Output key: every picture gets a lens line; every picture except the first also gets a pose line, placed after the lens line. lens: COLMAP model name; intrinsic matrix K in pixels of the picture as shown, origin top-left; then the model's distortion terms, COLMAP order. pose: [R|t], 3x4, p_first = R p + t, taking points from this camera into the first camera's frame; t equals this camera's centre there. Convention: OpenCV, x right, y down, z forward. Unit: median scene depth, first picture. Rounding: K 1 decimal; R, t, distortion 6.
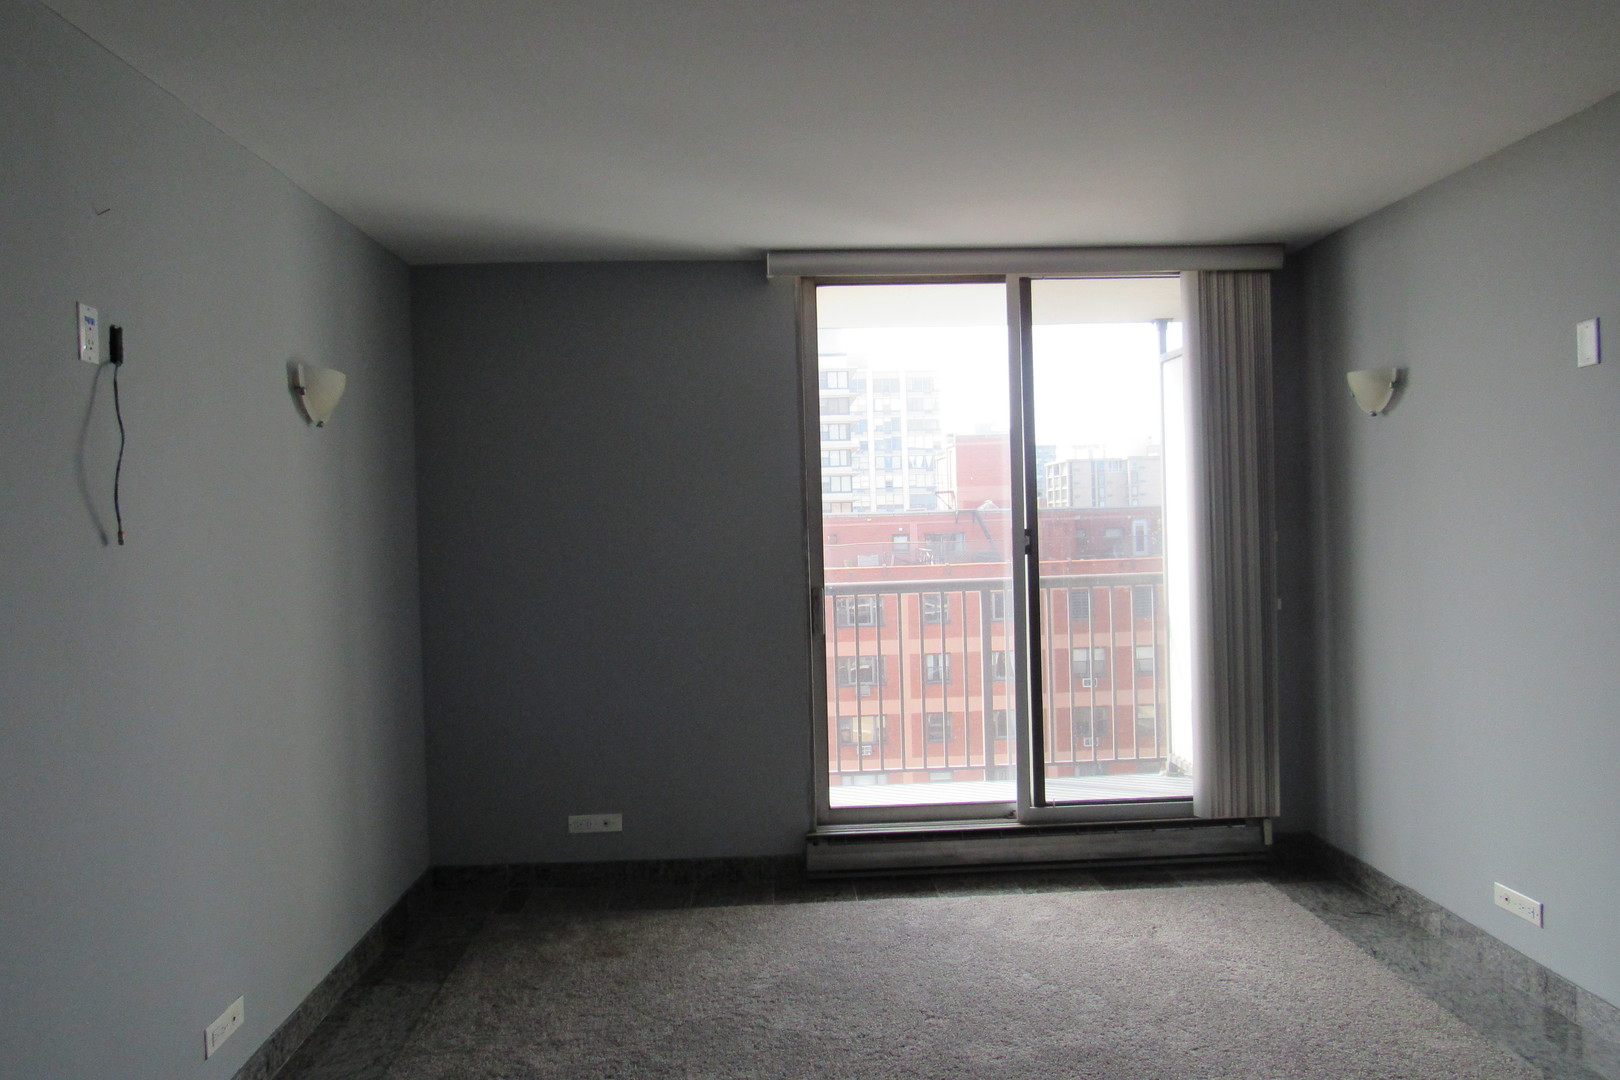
lens RADIAL K [[1156.4, 0, 805.9], [0, 1156.4, 528.6], [0, 0, 1]] dist [-0.037393, 0.020616]
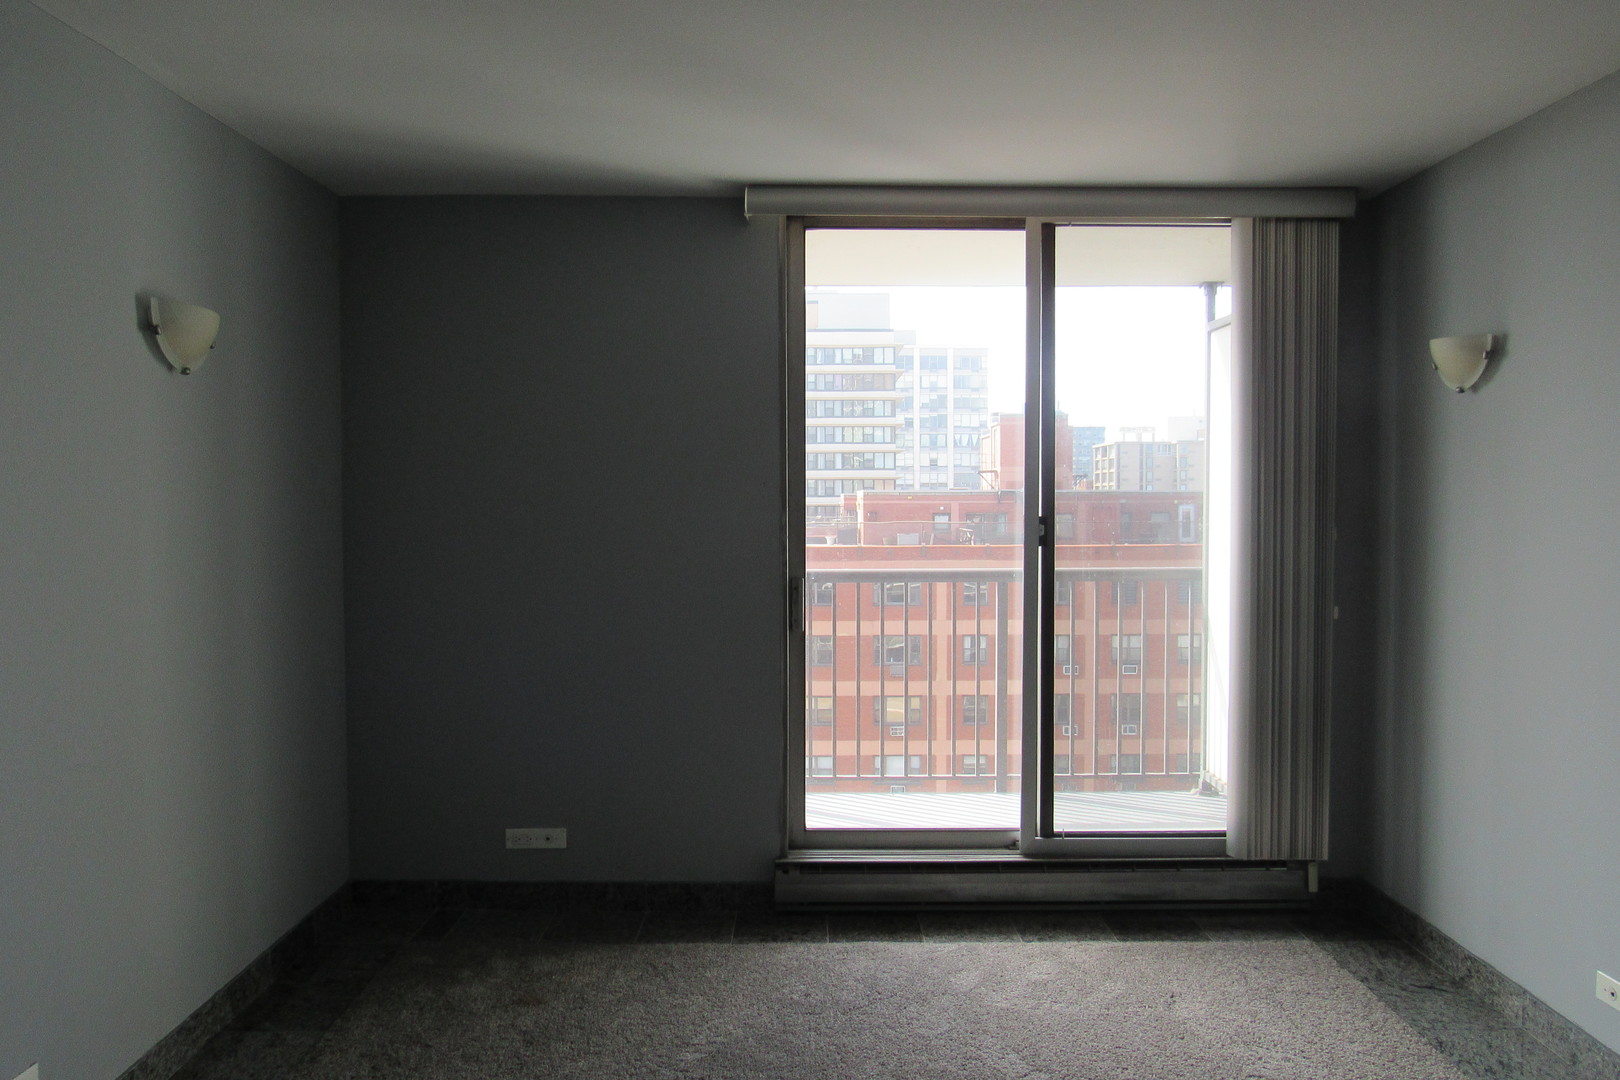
lens RADIAL K [[1156.4, 0, 805.9], [0, 1156.4, 528.6], [0, 0, 1]] dist [-0.037393, 0.020616]
pose [[0.998918, 0.027377, -0.037599, 0.049601], [-0.026573, 0.999411, 0.021705, -0.004724], [0.038171, -0.020683, 0.999057, 0.136551]]
